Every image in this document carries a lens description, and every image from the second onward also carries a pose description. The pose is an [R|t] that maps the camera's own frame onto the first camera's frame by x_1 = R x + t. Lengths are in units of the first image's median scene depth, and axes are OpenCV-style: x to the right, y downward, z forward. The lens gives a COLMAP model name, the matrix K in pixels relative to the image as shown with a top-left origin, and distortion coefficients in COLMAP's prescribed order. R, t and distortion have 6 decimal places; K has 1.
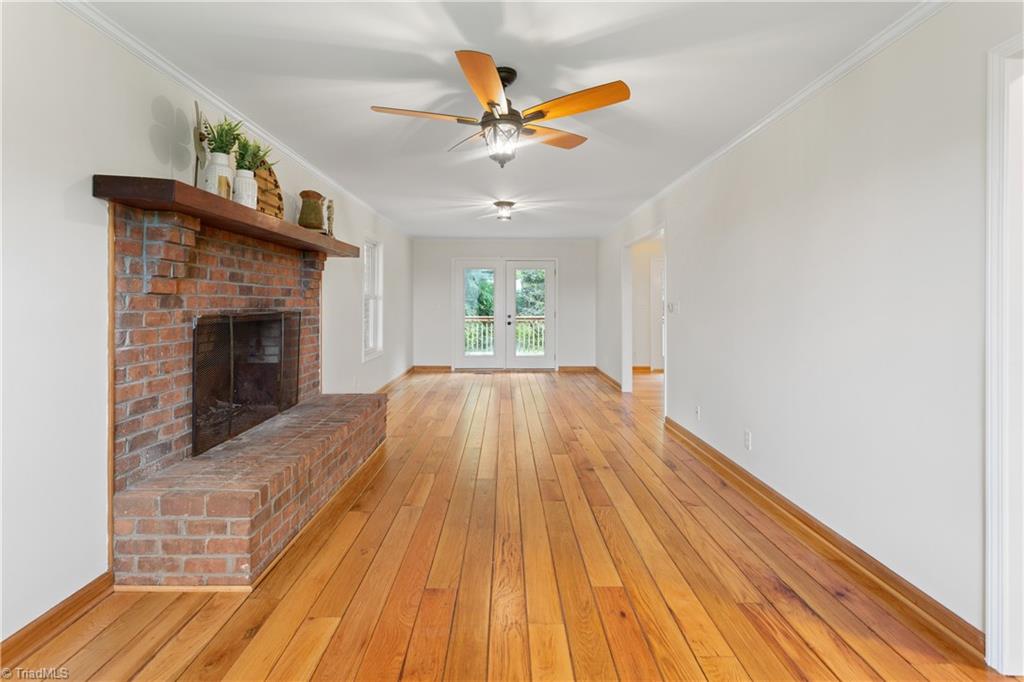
lens RADIAL K [[492.5, 0, 506.0], [0, 492.5, 304.7], [0, 0, 1]] dist [0.001242, 0.000874]
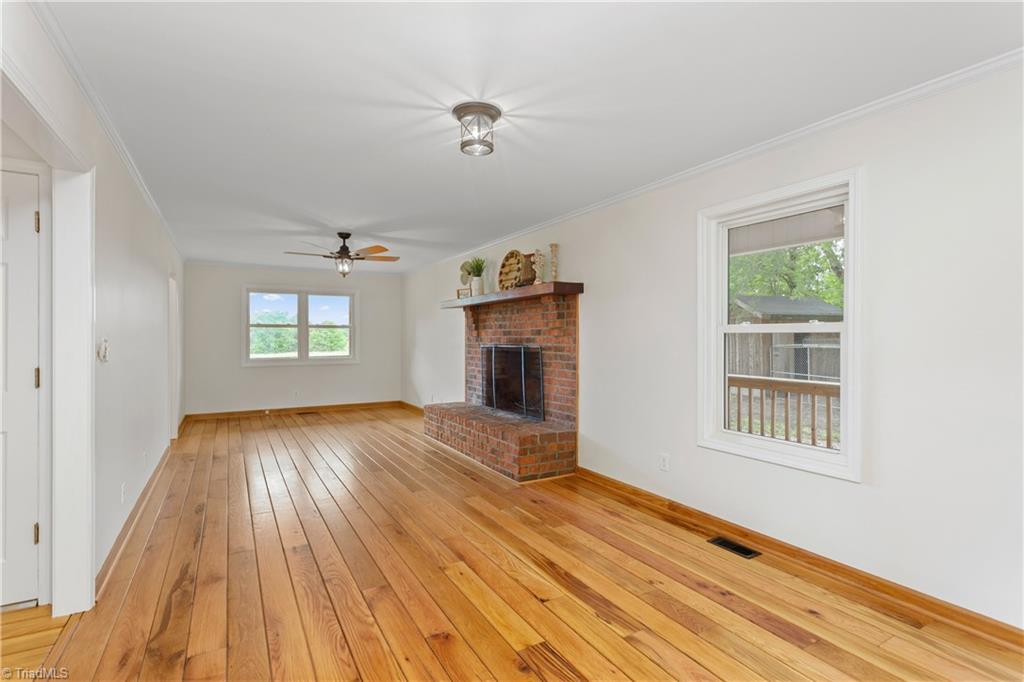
lens RADIAL K [[492.5, 0, 510.8], [0, 492.5, 340.3], [0, 0, 1]] dist [0.001242, 0.000874]
pose [[-0.864471, 0.003995, -0.502667, 0.313109], [0.000698, 0.999977, 0.006748, -0.014150], [0.502682, 0.005482, -0.864454, 2.303125]]
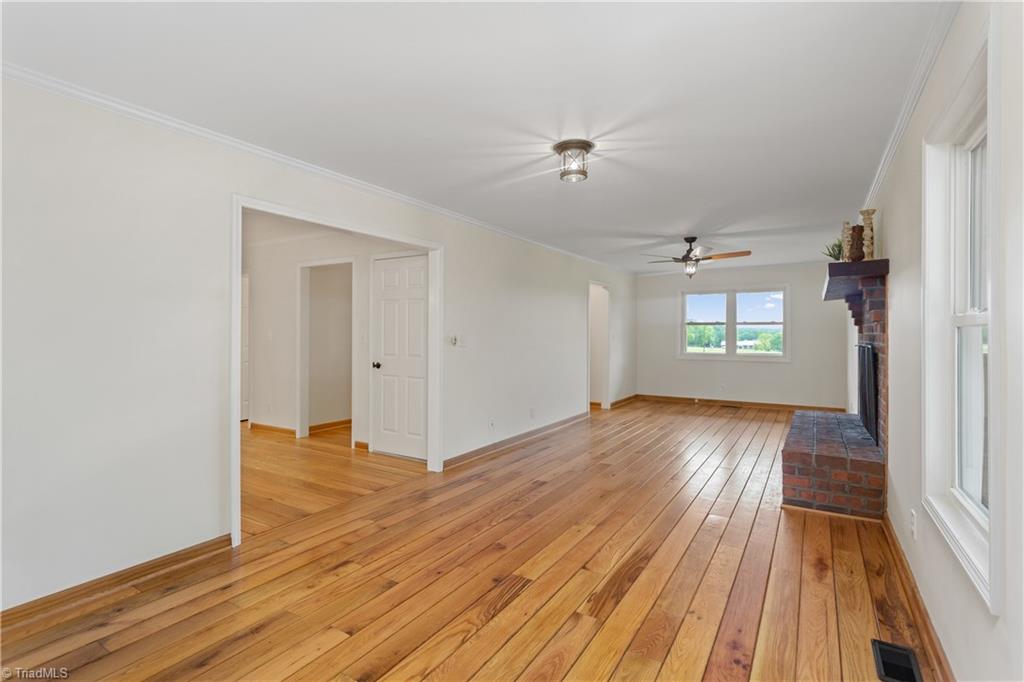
lens RADIAL K [[492.5, 0, 507.3], [0, 492.5, 335.1], [0, 0, 1]] dist [0.001242, 0.000874]
pose [[-0.848183, -0.003452, 0.529692, -0.407718], [-0.002491, 0.999994, 0.002528, -0.012047], [-0.529698, 0.000825, -0.848186, 2.458108]]
